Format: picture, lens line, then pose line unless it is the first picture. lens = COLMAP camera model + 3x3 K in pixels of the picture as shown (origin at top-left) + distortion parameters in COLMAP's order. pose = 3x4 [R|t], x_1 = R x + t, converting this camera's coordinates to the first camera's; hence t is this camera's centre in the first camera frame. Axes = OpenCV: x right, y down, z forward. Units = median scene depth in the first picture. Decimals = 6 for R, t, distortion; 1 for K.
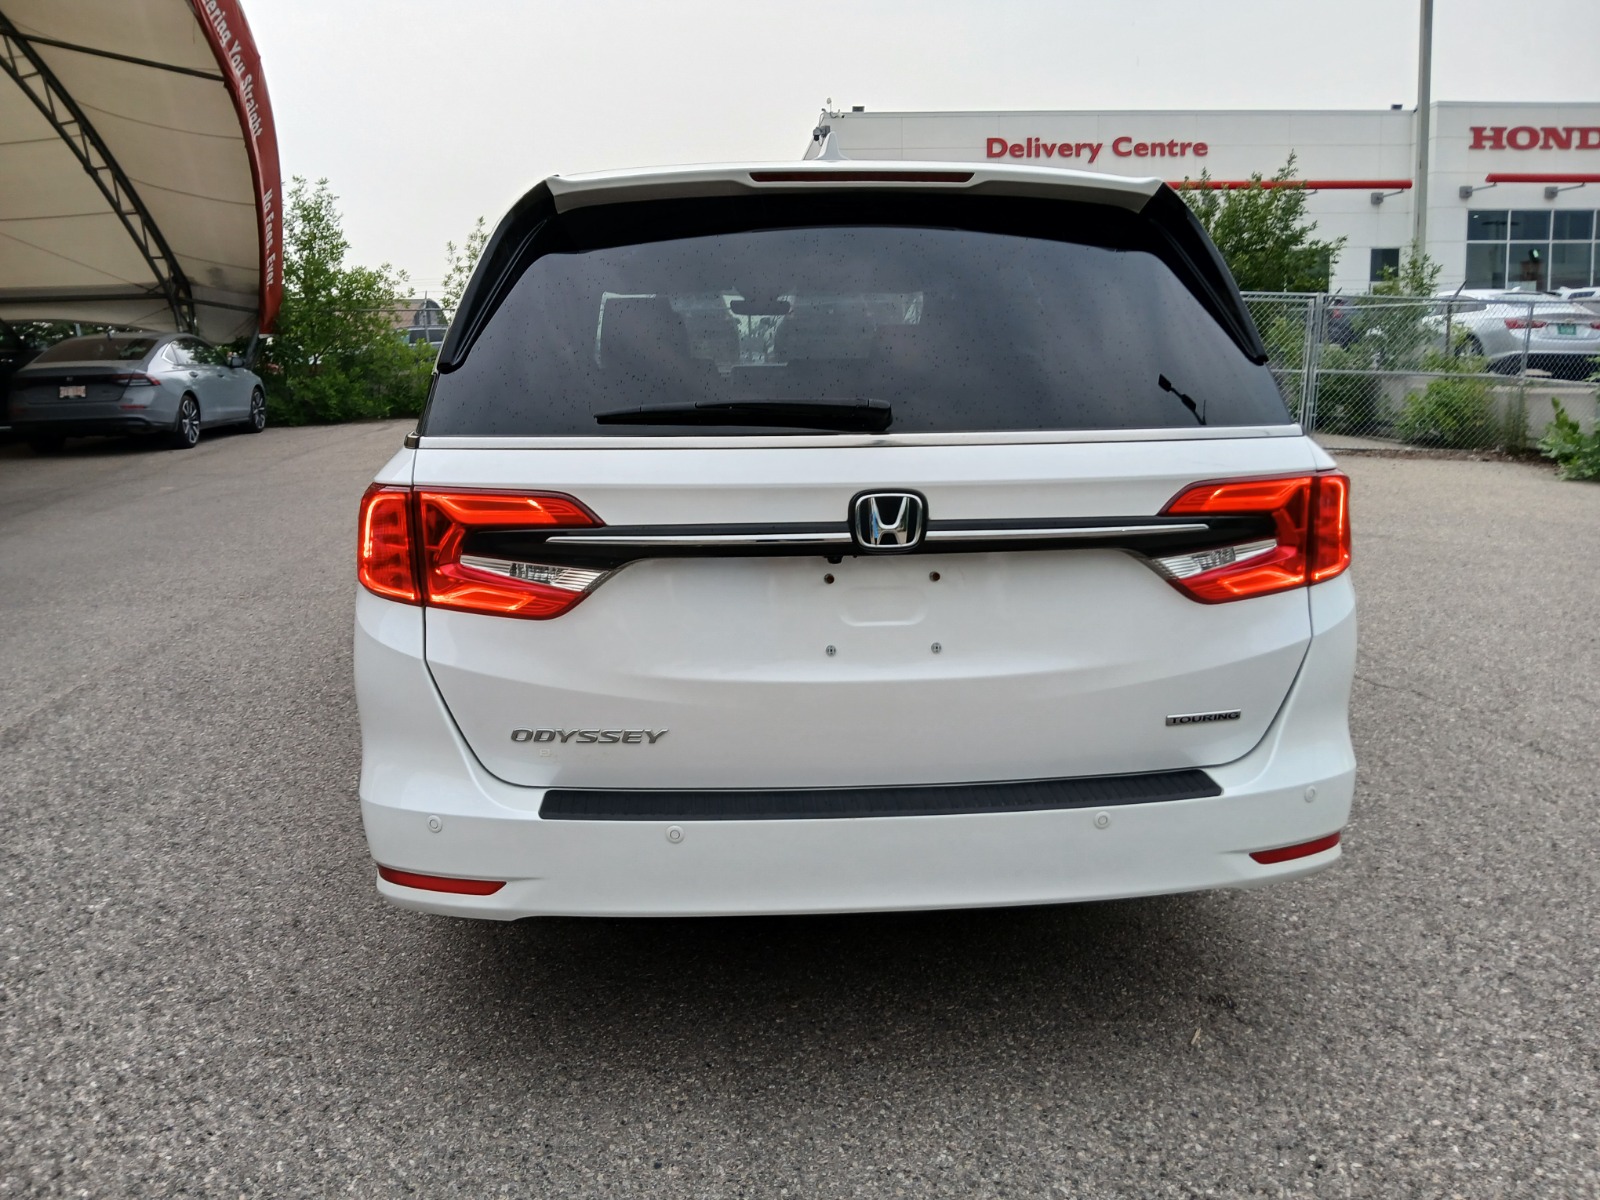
lens RADIAL K [[1232.8, 0, 800.0], [0, 1232.8, 600.0], [0, 0, 1]] dist [0.076827, -0.123784]
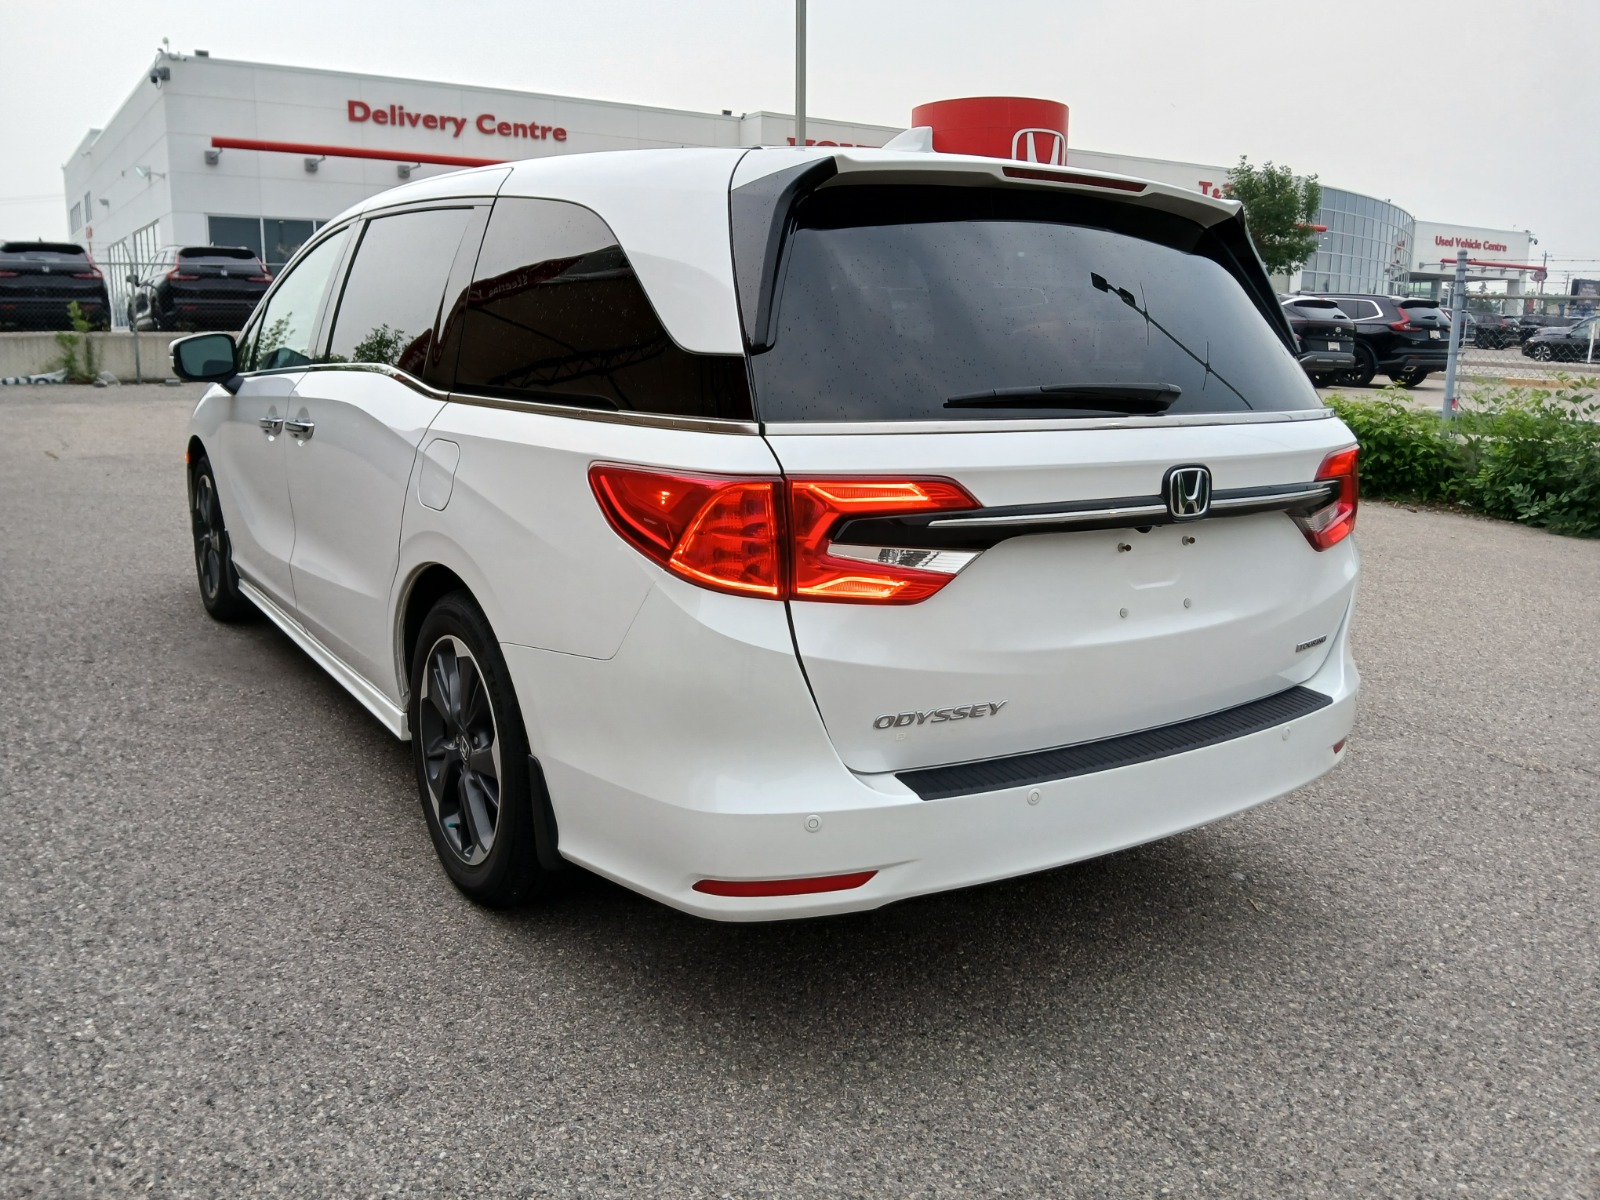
lens RADIAL K [[1222.5, 0, 800.0], [0, 1222.5, 600.0], [0, 0, 1]] dist [0.069495, -0.157363]
pose [[0.876727, -0.075023, 0.475102, -0.746036], [0.063339, 0.997167, 0.040581, -0.032795], [-0.476800, -0.005486, 0.878994, 0.168613]]
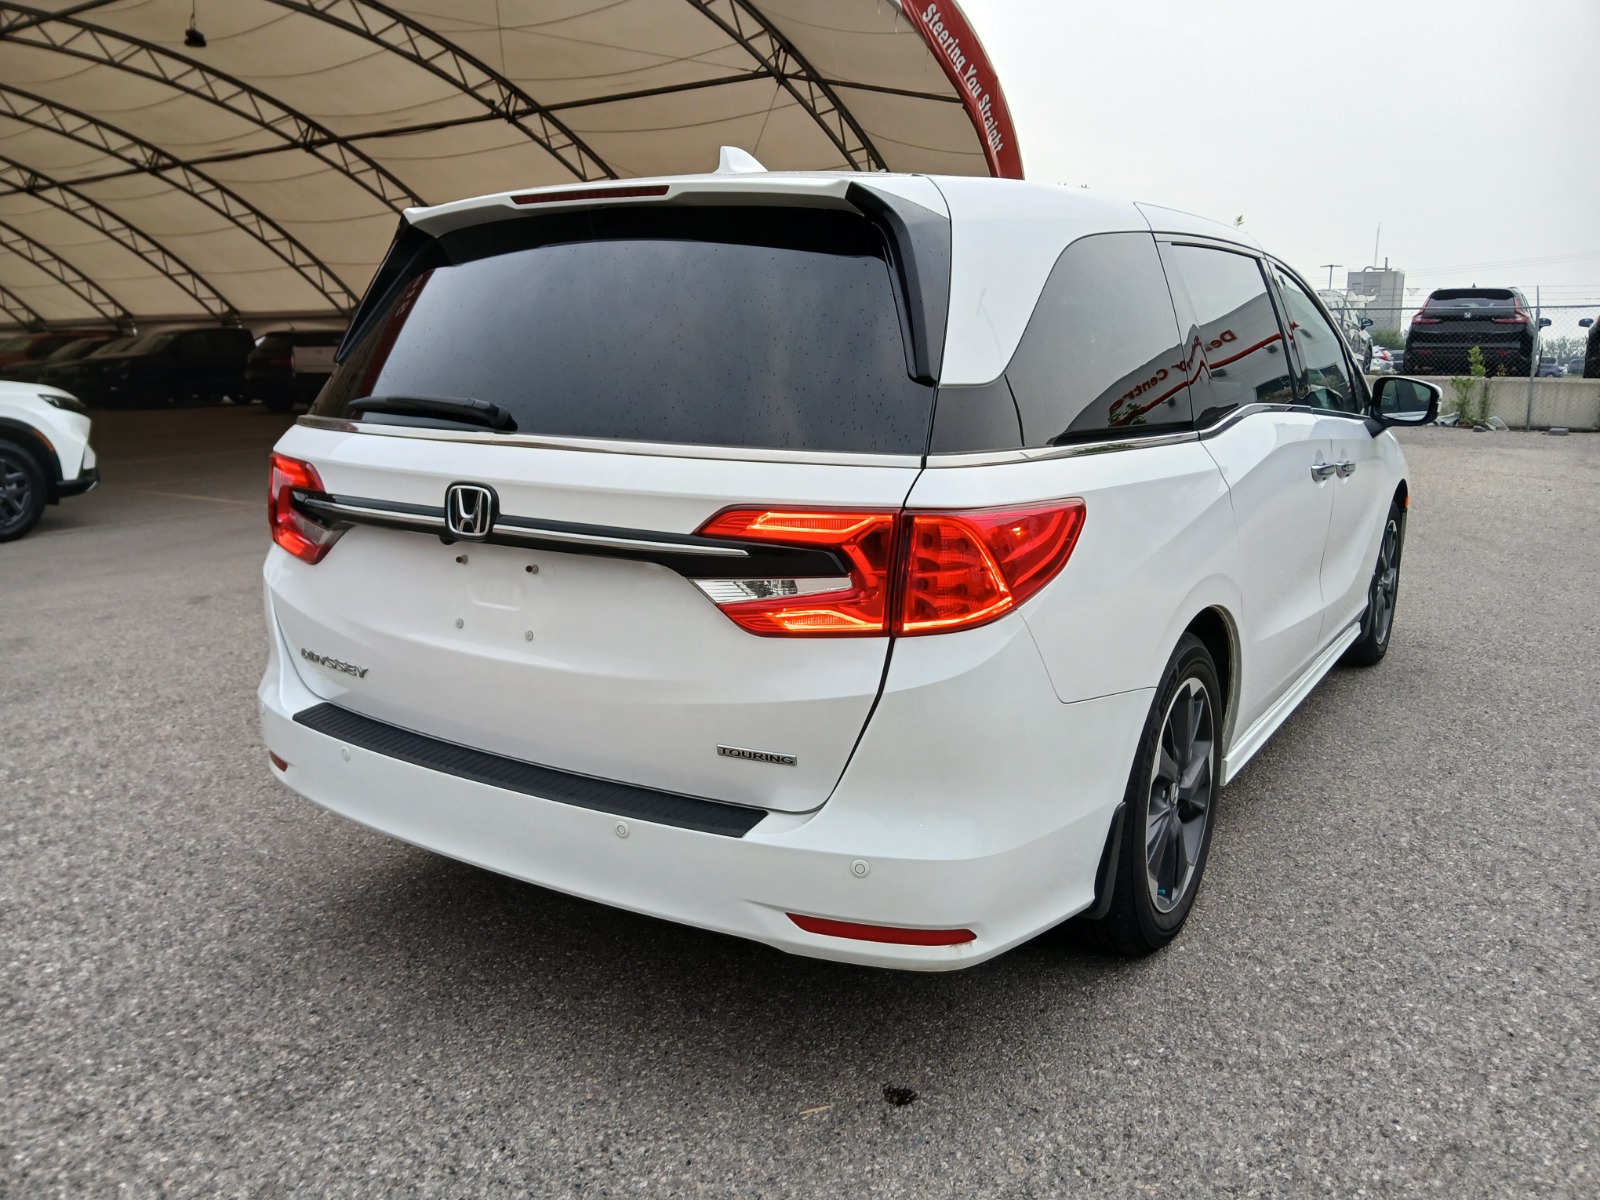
lens RADIAL K [[1252.6, 0, 833.7], [0, 1252.6, 611.5], [0, 0, 1]] dist [0.143818, -0.295325]
pose [[0.786233, 0.139483, -0.601981, 0.975646], [-0.136163, 0.989352, 0.051400, -0.074075], [0.602741, 0.041555, 0.796854, 0.281327]]
